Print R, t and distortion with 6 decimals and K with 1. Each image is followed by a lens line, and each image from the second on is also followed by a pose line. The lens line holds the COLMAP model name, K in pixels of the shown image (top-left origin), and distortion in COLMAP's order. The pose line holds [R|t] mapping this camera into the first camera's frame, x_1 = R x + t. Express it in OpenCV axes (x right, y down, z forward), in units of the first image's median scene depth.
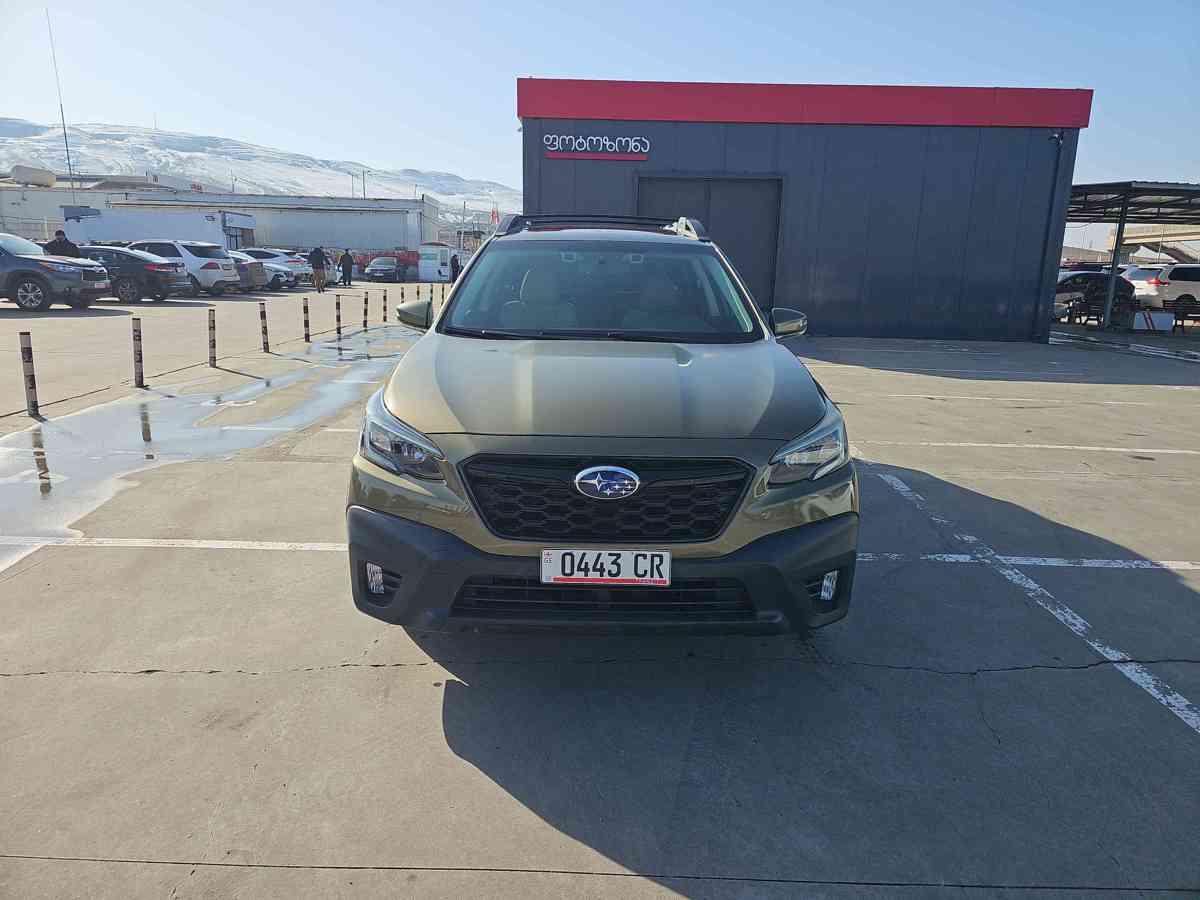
lens RADIAL K [[773.1, 0, 600.0], [0, 773.1, 450.0], [0, 0, 1]] dist [0.061156, -0.052492]
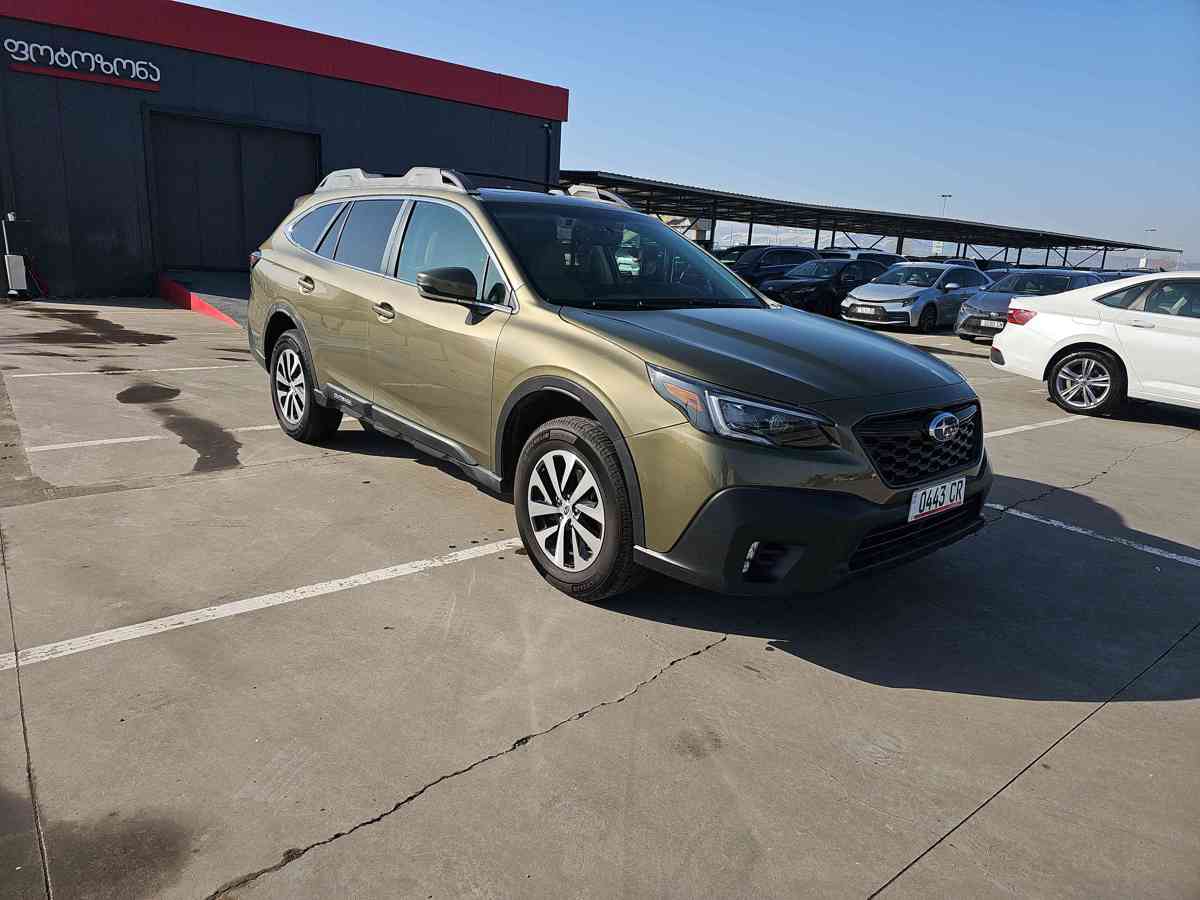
lens RADIAL K [[769.4, 0, 582.5], [0, 769.4, 452.9], [0, 0, 1]] dist [0.059853, -0.050798]
pose [[0.773582, -0.141506, 0.617695, -0.677453], [0.109966, 0.989937, 0.089065, -0.050395], [-0.624082, -0.000974, 0.781358, 0.240828]]
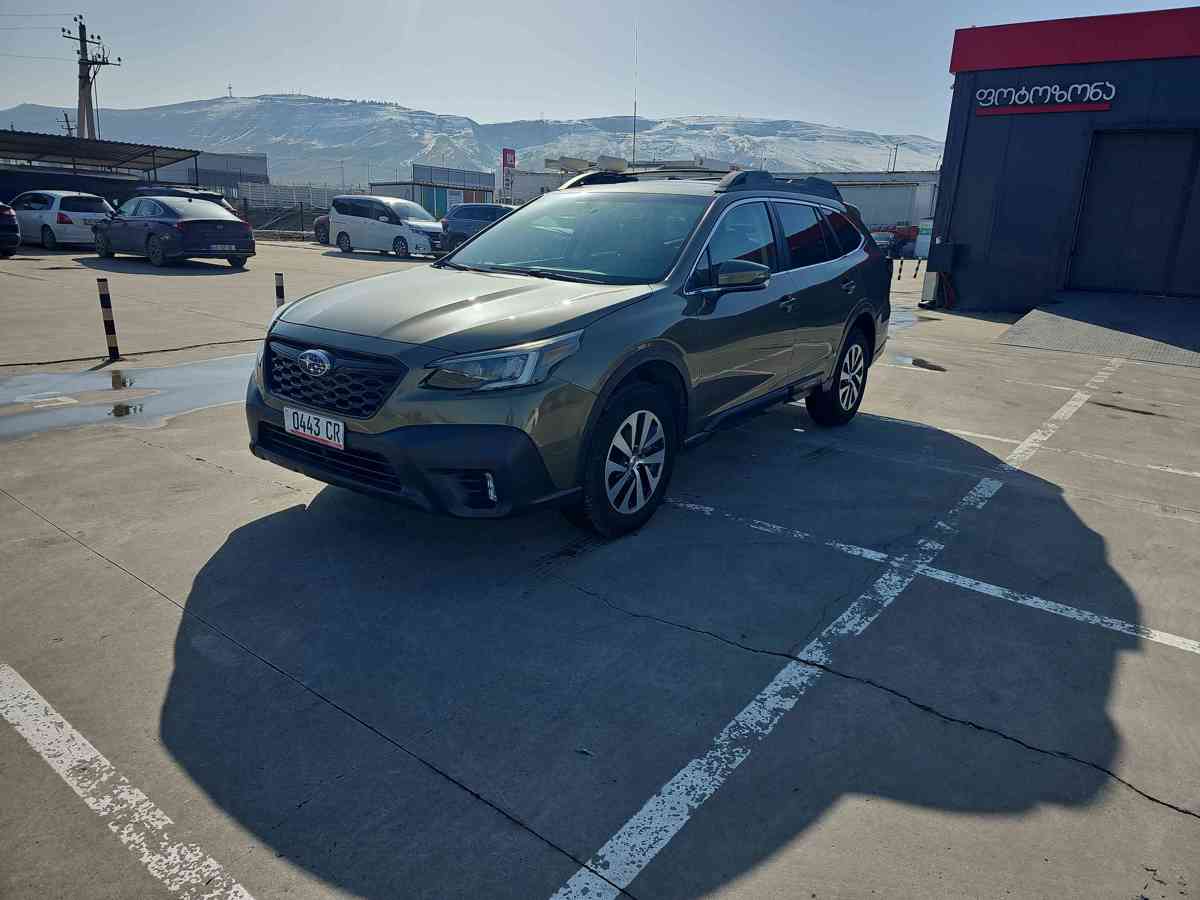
lens RADIAL K [[773.1, 0, 600.0], [0, 773.1, 450.0], [0, 0, 1]] dist [0.061156, -0.052492]
pose [[0.801977, 0.175544, -0.570980, 0.695831], [-0.159870, 0.984052, 0.077994, 0.003658], [0.575565, 0.028733, 0.817251, 0.111947]]
